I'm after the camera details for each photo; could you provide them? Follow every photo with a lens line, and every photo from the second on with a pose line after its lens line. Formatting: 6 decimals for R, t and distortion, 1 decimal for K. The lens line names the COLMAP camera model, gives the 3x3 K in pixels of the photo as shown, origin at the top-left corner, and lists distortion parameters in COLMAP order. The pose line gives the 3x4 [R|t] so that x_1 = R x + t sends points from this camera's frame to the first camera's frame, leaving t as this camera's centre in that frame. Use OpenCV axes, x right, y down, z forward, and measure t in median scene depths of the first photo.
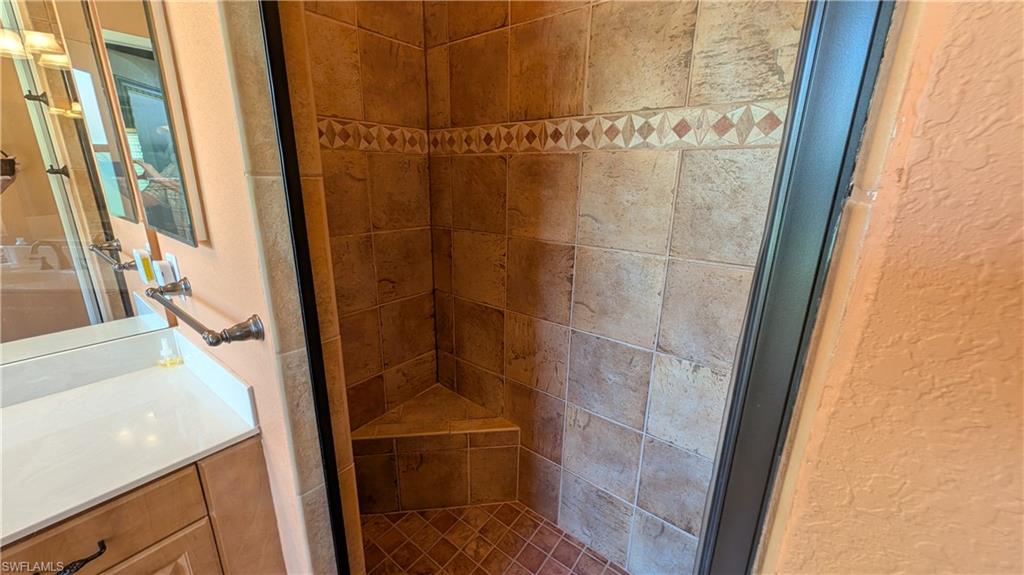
lens RADIAL K [[392.8, 0, 512.0], [0, 392.8, 289.4], [0, 0, 1]] dist [0.003550, -0.000994]
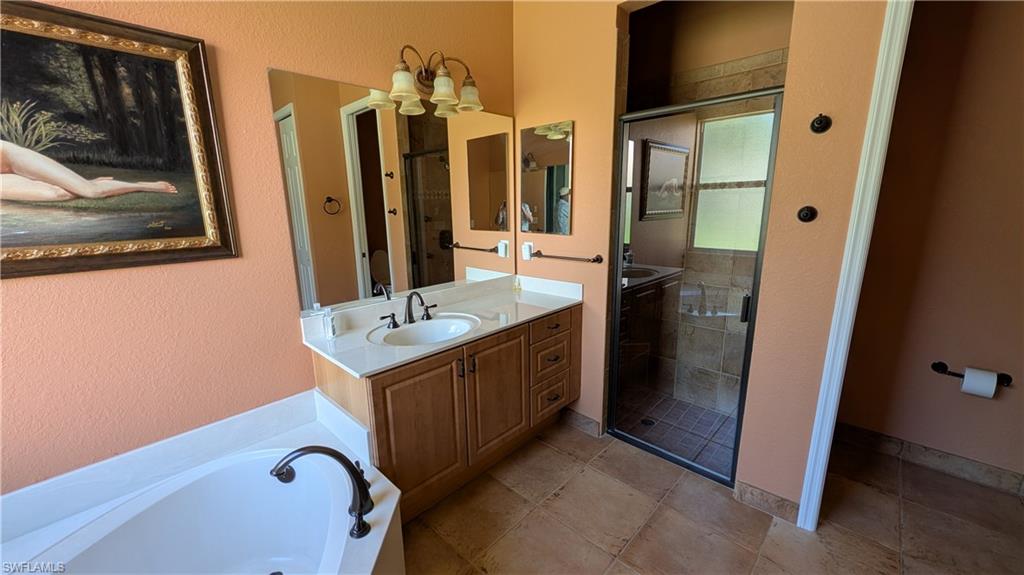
lens RADIAL K [[392.8, 0, 510.7], [0, 392.8, 289.9], [0, 0, 1]] dist [0.003550, -0.000994]
pose [[0.994527, -0.010712, -0.103931, -0.501182], [0.003423, 0.997537, -0.070057, 0.271408], [0.104425, 0.069318, 0.992114, -1.036886]]
